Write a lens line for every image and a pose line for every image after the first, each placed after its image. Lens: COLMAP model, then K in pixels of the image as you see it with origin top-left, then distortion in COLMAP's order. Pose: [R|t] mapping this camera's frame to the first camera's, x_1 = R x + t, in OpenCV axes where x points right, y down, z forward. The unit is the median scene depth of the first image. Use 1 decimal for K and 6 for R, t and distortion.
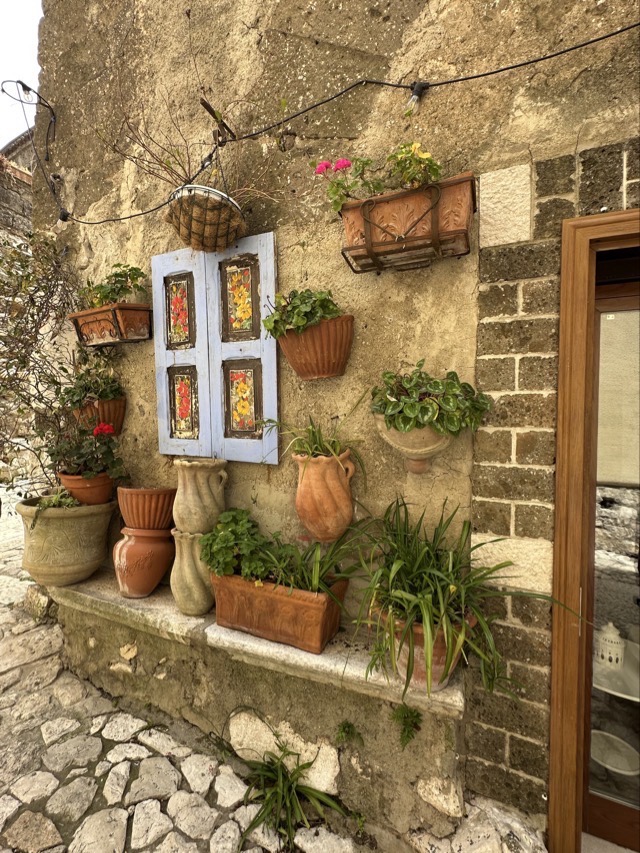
lens RADIAL K [[401.5, 0, 319.8], [0, 401.5, 426.7], [0, 0, 1]] dist [-0.001512, -0.000272]
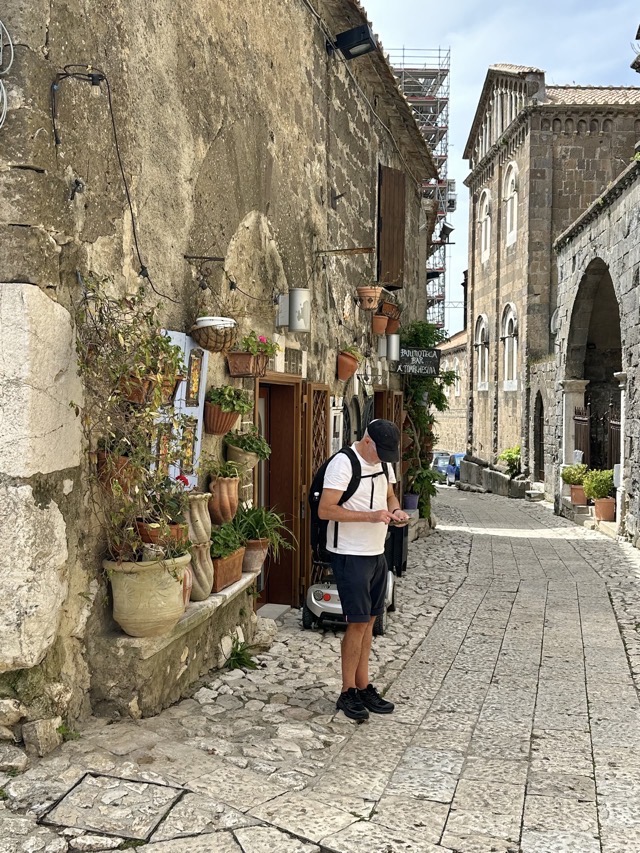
lens RADIAL K [[919.8, 0, 319.9], [0, 919.8, 426.8], [0, 0, 1]] dist [0.000191, 0.000000]
pose [[-0.234115, 0.033020, 0.971648, -3.628626], [0.053951, 0.998324, -0.020928, -0.040664], [-0.970711, 0.047522, -0.235505, 1.345866]]
